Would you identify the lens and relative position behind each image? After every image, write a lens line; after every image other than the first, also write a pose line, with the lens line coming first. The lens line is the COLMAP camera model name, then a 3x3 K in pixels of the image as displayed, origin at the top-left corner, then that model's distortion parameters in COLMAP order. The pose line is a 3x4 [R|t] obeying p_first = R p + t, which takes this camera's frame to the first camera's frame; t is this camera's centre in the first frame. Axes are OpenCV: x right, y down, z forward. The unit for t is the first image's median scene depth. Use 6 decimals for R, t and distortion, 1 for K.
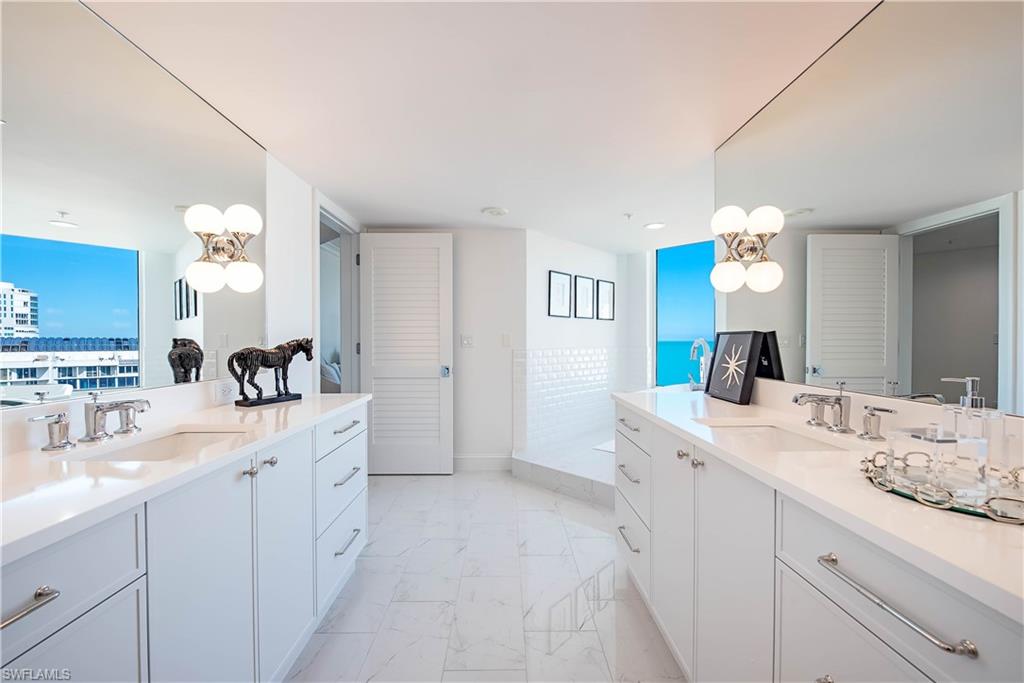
lens RADIAL K [[411.8, 0, 515.3], [0, 411.8, 335.9], [0, 0, 1]] dist [-0.011339, -0.000261]
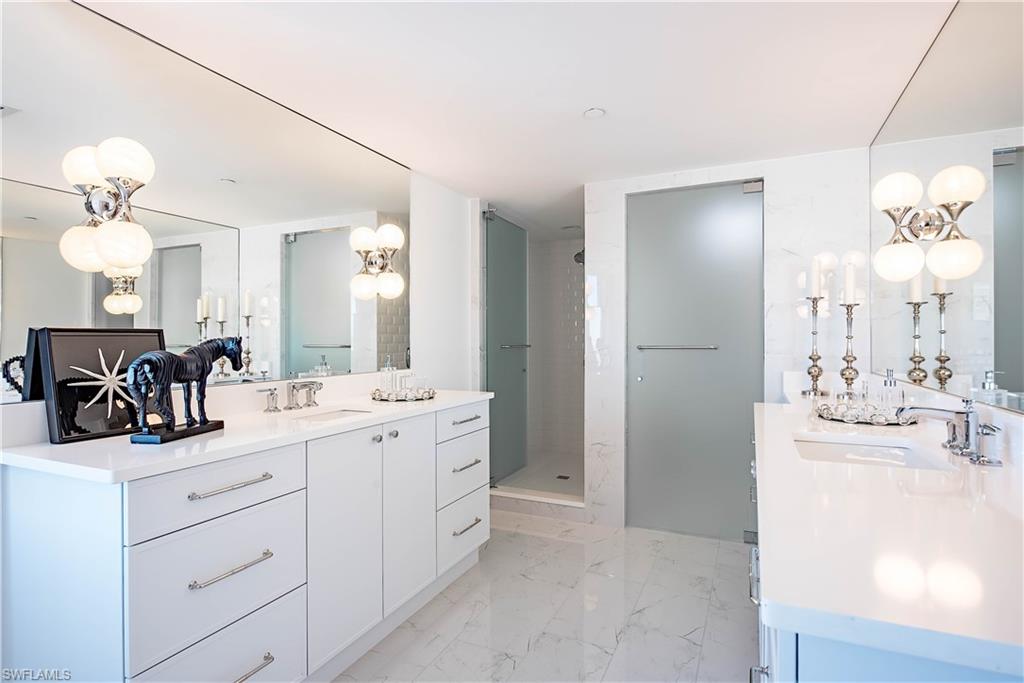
lens RADIAL K [[539.9, 0, 509.5], [0, 539.9, 341.3], [0, 0, 1]] dist [0.002605, 0.000232]
pose [[0.897691, 0.011491, -0.440476, 0.343445], [-0.017807, 0.999789, -0.010208, 0.029315], [0.440266, 0.017008, 0.897706, -0.253771]]
